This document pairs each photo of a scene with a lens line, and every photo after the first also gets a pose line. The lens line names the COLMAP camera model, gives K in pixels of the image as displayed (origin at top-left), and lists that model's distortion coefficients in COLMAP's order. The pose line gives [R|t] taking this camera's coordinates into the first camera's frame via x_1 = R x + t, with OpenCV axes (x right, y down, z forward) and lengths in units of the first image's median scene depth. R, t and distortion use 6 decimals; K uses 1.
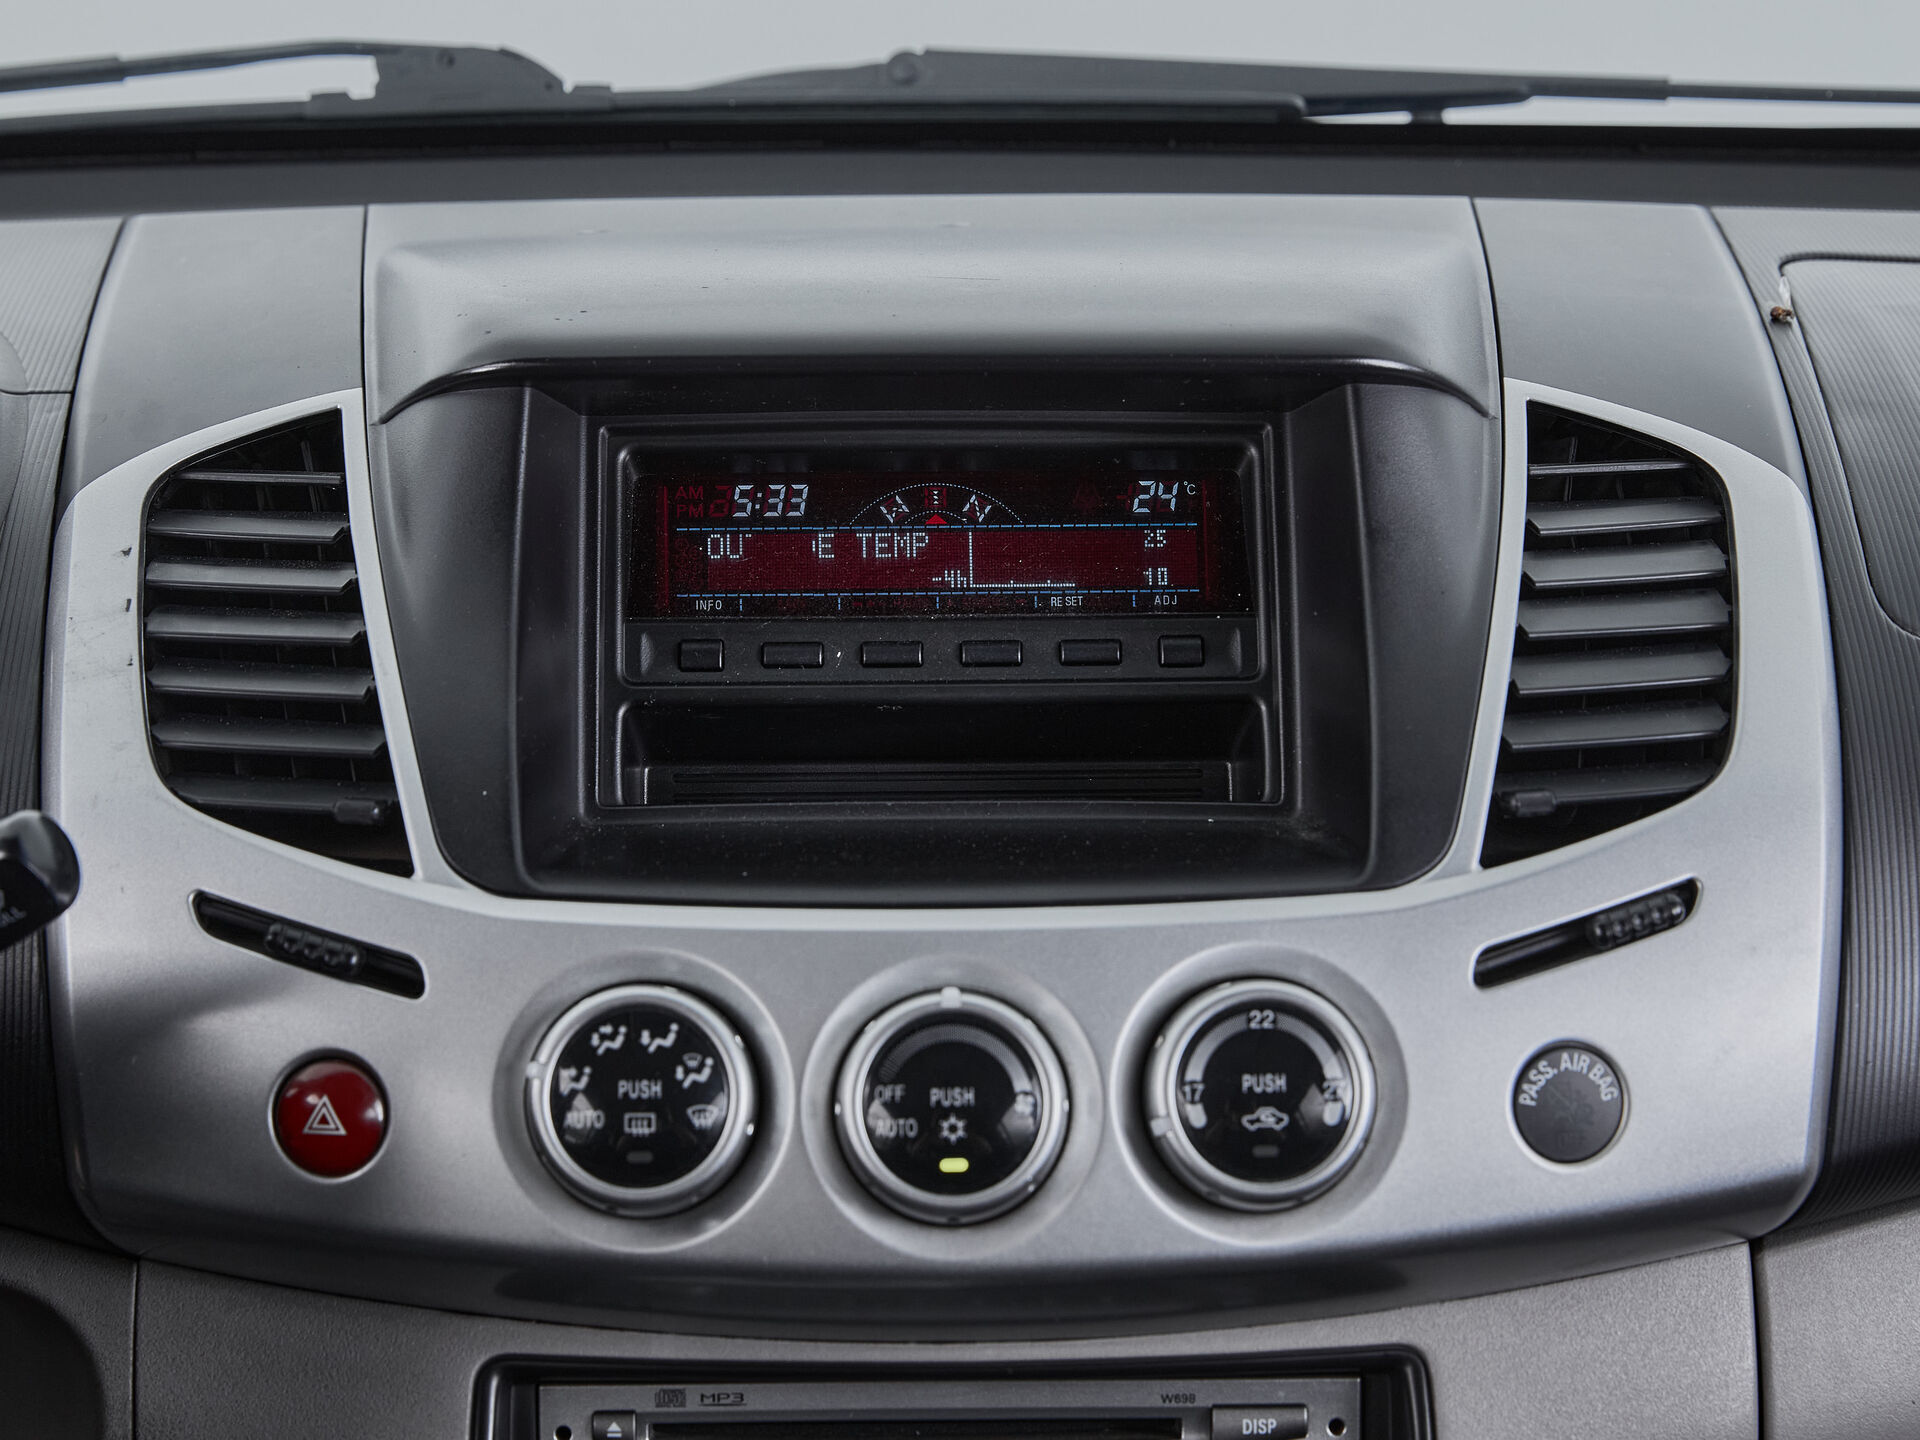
lens RADIAL K [[4024.4, 0, 901.9], [0, 4024.4, 762.1], [0, 0, 1]] dist [-0.055115, 0.000000]
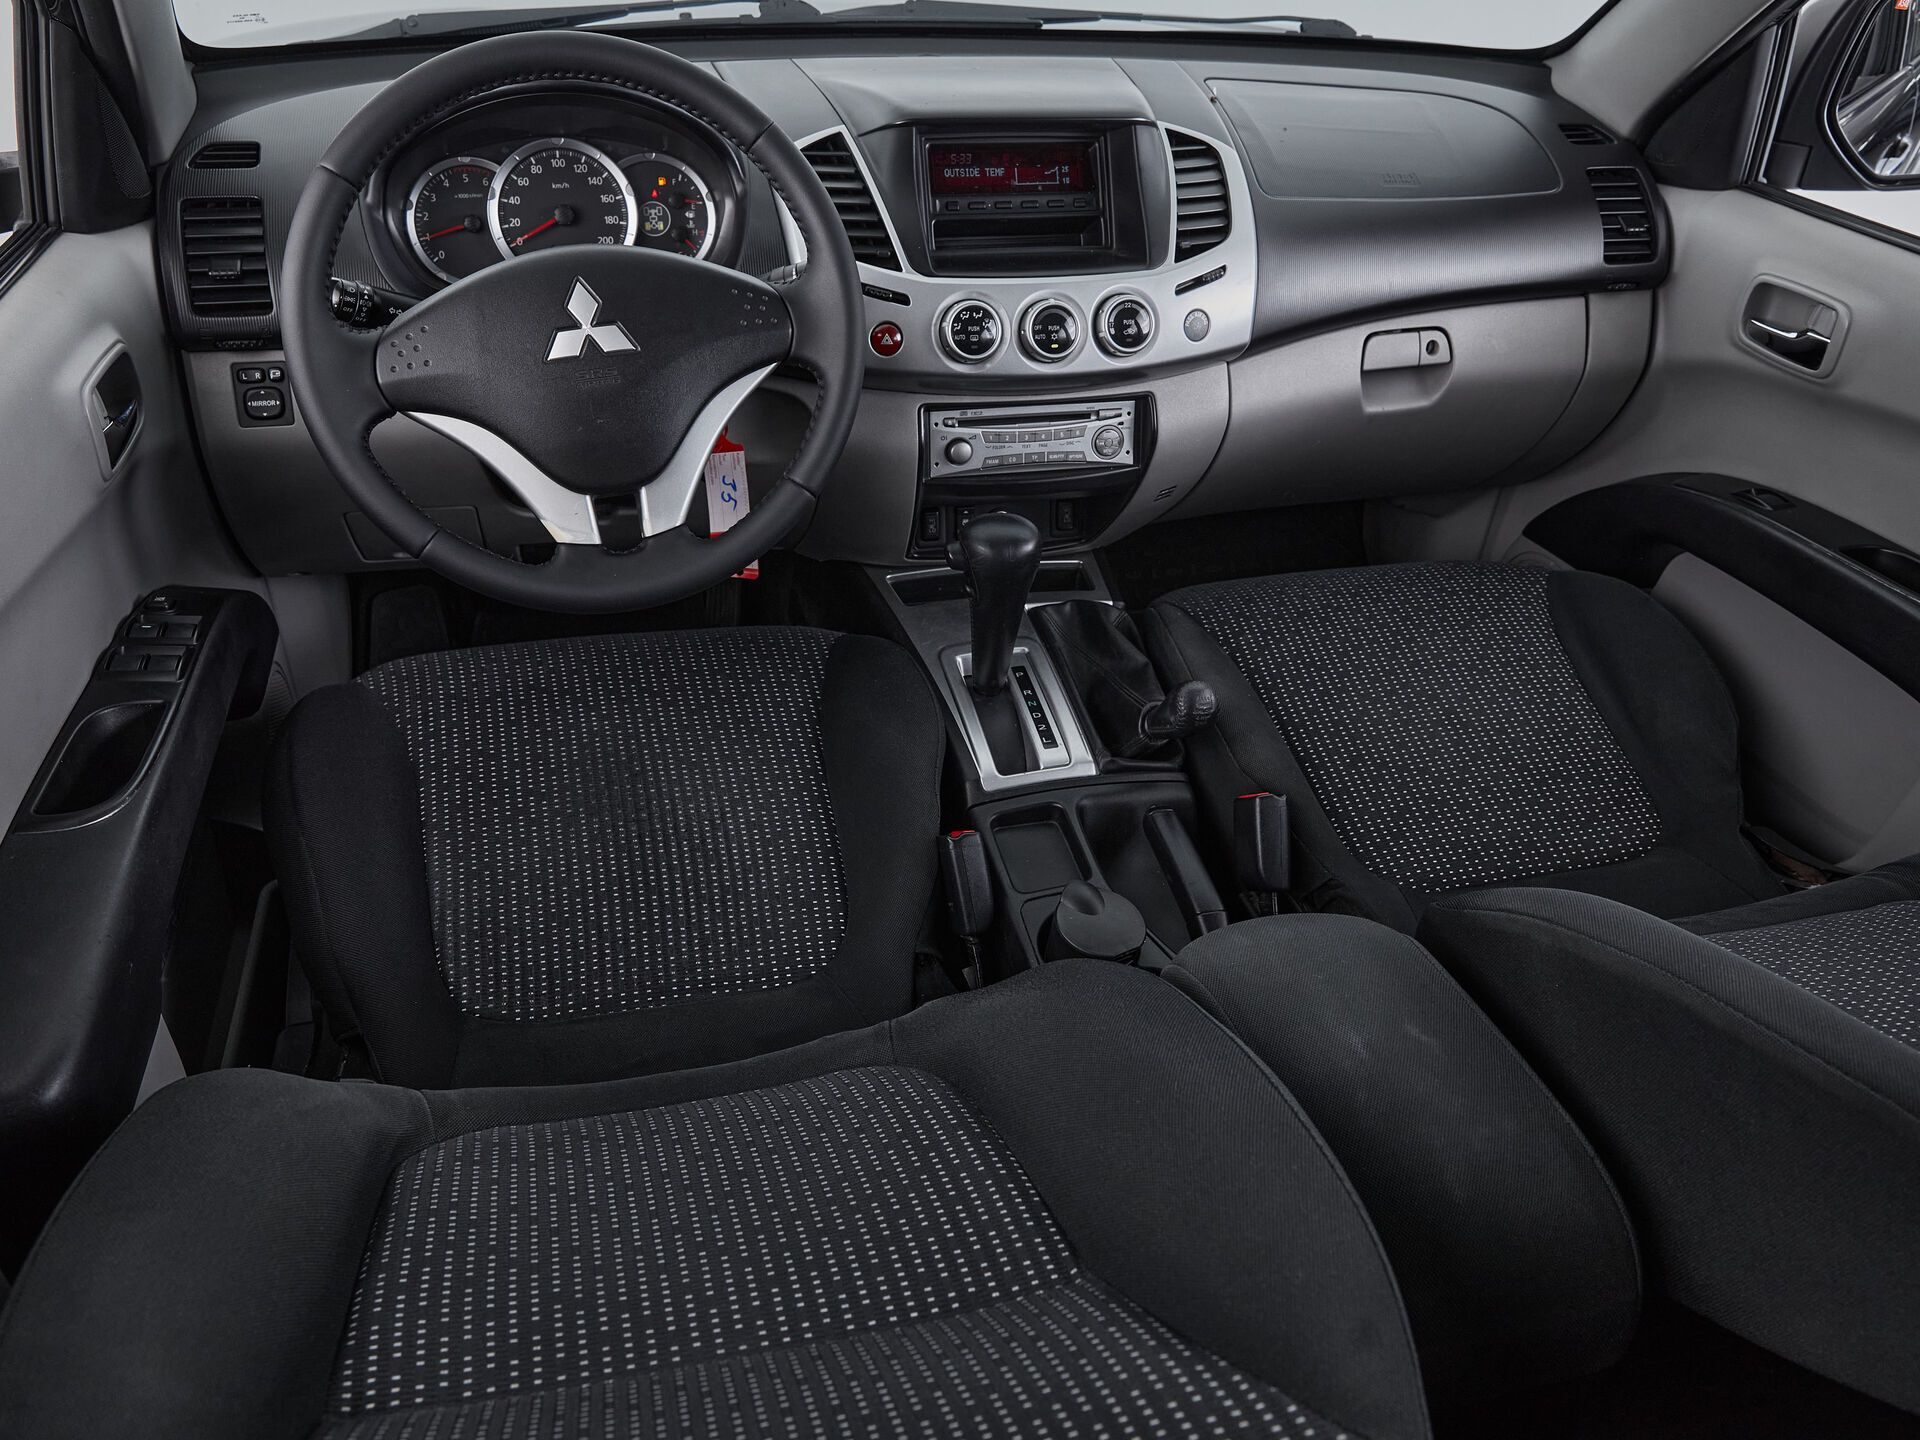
lens RADIAL K [[1490.7, 0, 918.7], [0, 1490.7, 719.6], [0, 0, 1]] dist [-0.006038, 0.003191]
pose [[0.975694, -0.084942, 0.202005, -0.407974], [0.017231, 0.948703, 0.315699, -0.012725], [-0.218459, -0.304545, 0.927107, -0.385741]]
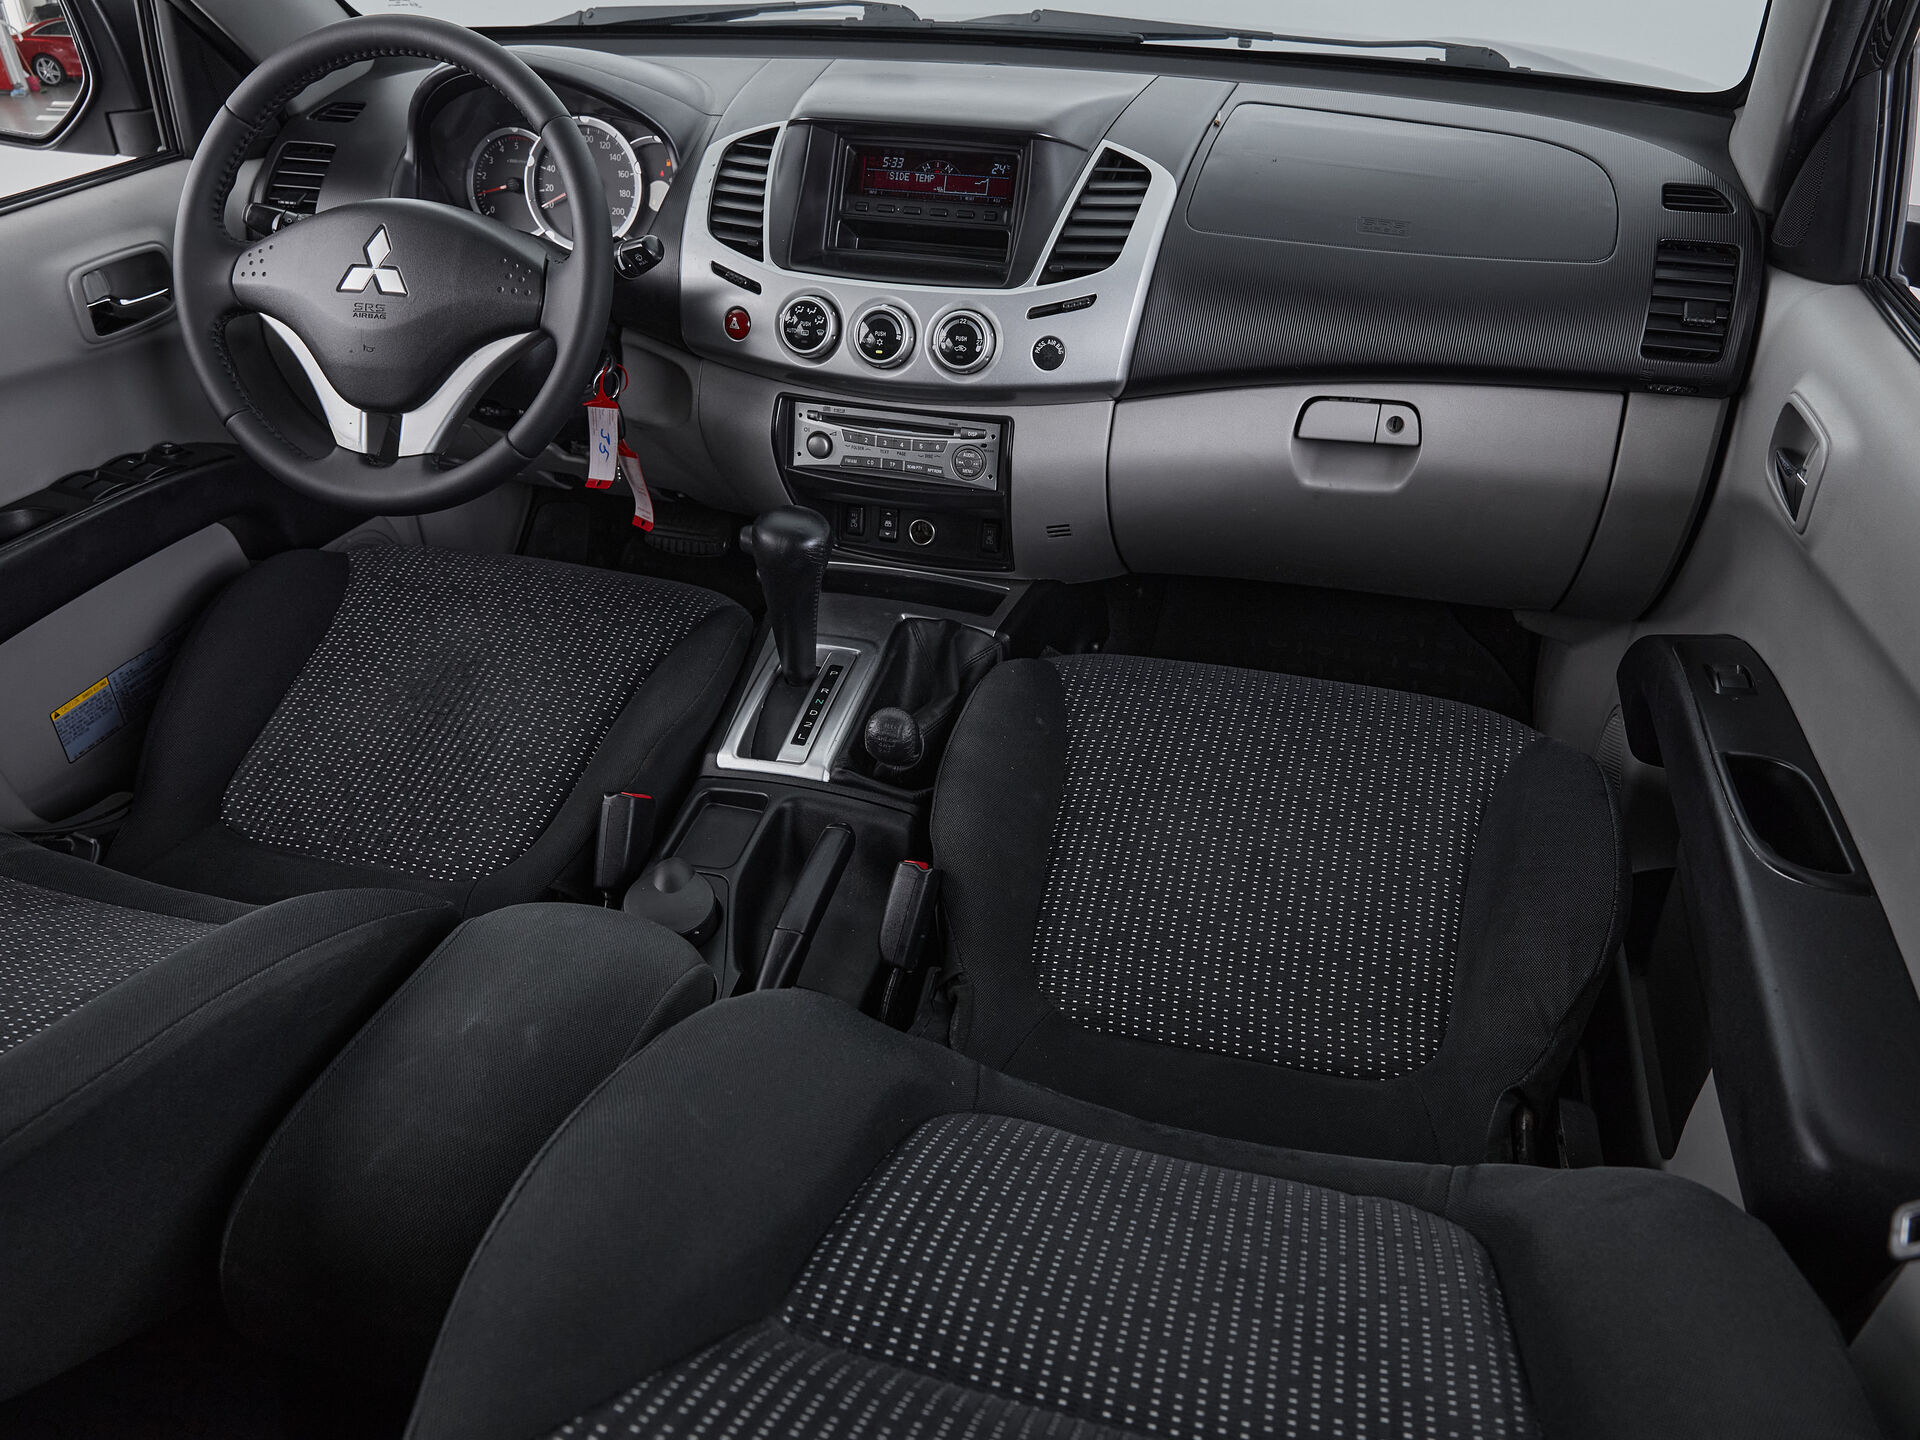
lens RADIAL K [[1490.7, 0, 948.1], [0, 1490.7, 722.2], [0, 0, 1]] dist [-0.006038, 0.003191]
pose [[0.956828, 0.163290, -0.240451, 0.446466], [-0.081118, 0.944424, 0.318563, -0.022783], [0.279106, -0.285305, 0.916898, -0.363623]]
